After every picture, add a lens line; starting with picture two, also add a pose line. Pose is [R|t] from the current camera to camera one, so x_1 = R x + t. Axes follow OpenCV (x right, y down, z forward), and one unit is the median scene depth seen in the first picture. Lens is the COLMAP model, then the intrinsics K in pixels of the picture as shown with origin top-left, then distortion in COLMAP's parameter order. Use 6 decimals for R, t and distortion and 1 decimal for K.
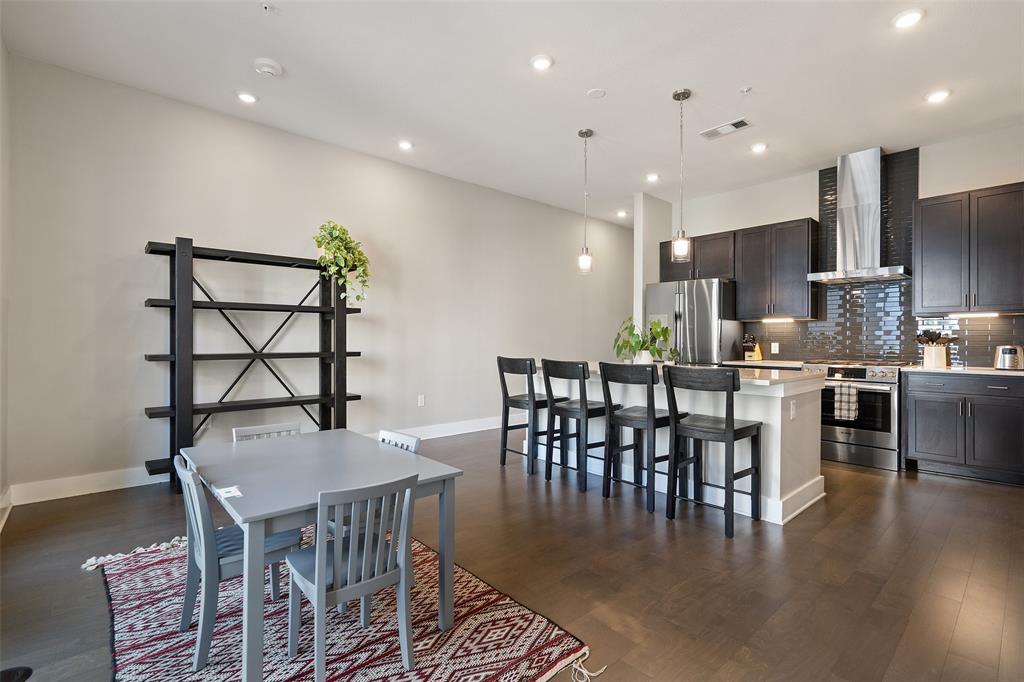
lens RADIAL K [[471.4, 0, 512.0], [0, 471.4, 341.0], [0, 0, 1]] dist [0.000712, 0.001063]
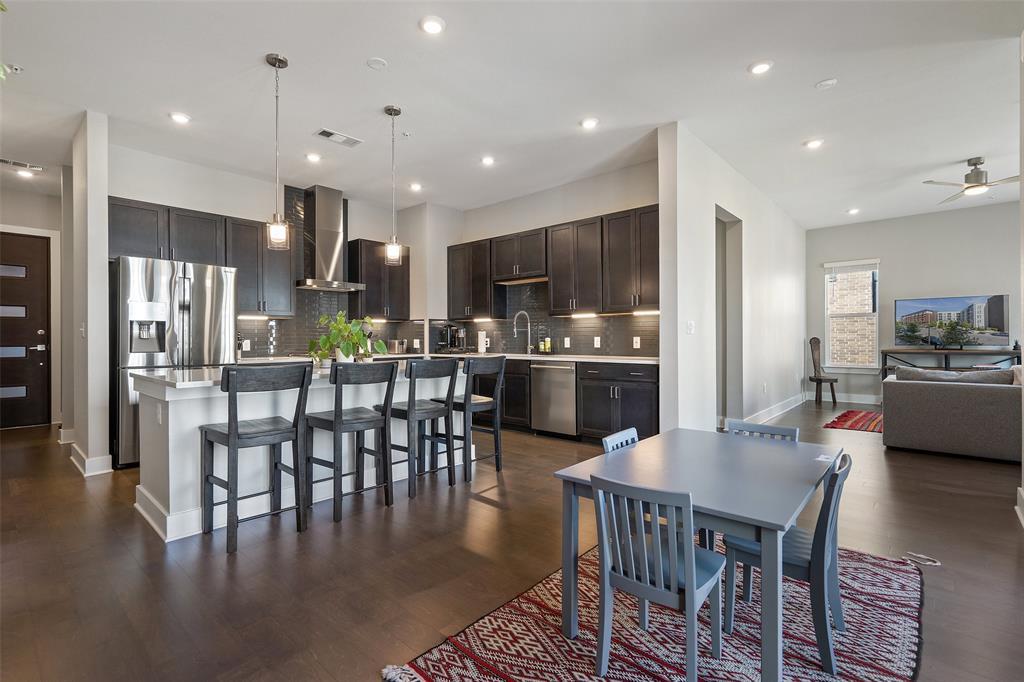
lens RADIAL K [[471.4, 0, 512.0], [0, 471.4, 341.0], [0, 0, 1]] dist [0.000712, 0.001063]
pose [[-0.104729, -0.010800, 0.994442, -0.615554], [0.005376, 0.999920, 0.011425, -0.002981], [-0.994486, 0.006543, -0.104662, 0.689196]]
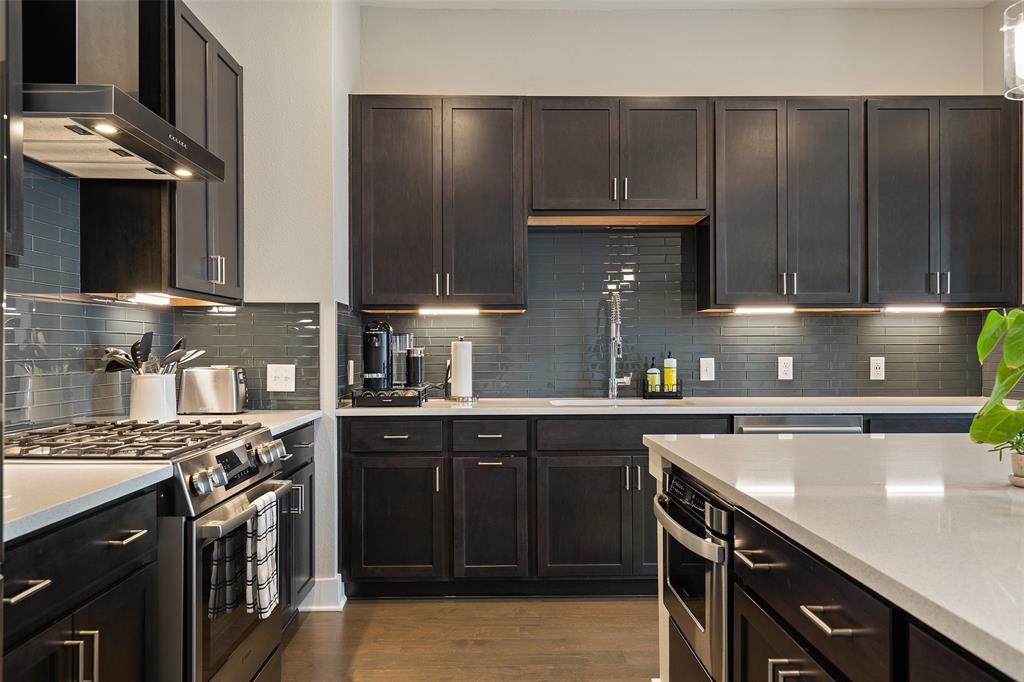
lens RADIAL K [[770.9, 0, 509.4], [0, 770.9, 350.0], [0, 0, 1]] dist [0.002850, 0.000836]
pose [[-0.756229, -0.002238, 0.654303, 0.243275], [0.000146, 0.999994, 0.003590, -0.010088], [-0.654307, 0.002811, -0.756224, 1.280424]]
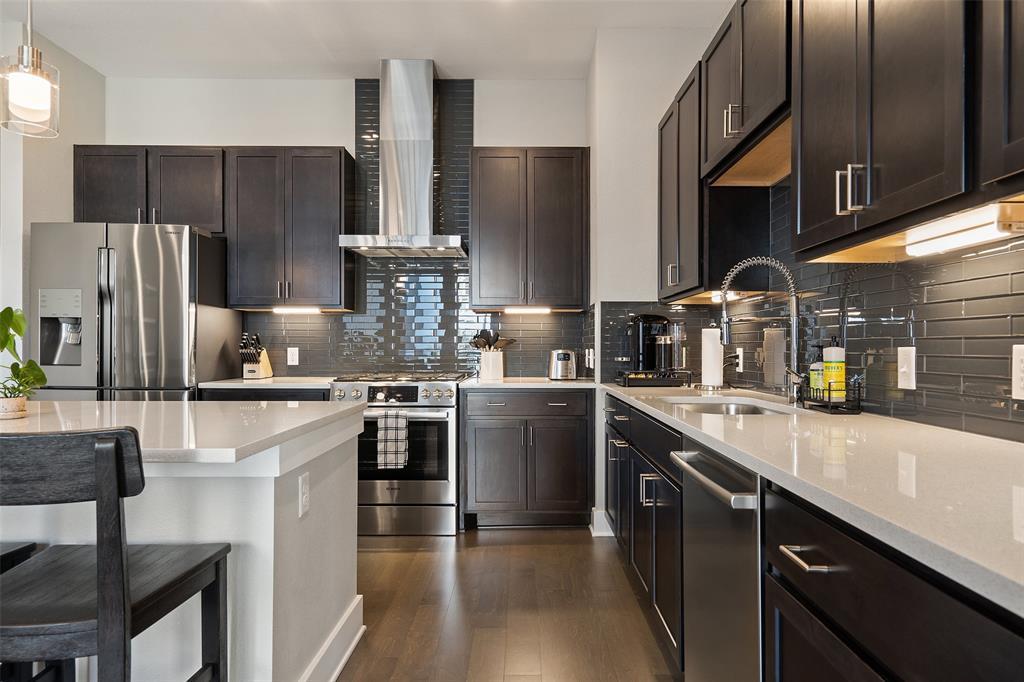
lens RADIAL K [[618.7, 0, 525.5], [0, 618.7, 346.2], [0, 0, 1]] dist [0.000523, -0.000507]
pose [[0.666556, -0.003072, 0.745449, 0.207165], [0.002184, 0.999995, 0.002169, 0.001280], [-0.745452, 0.000183, 0.666559, 0.311642]]
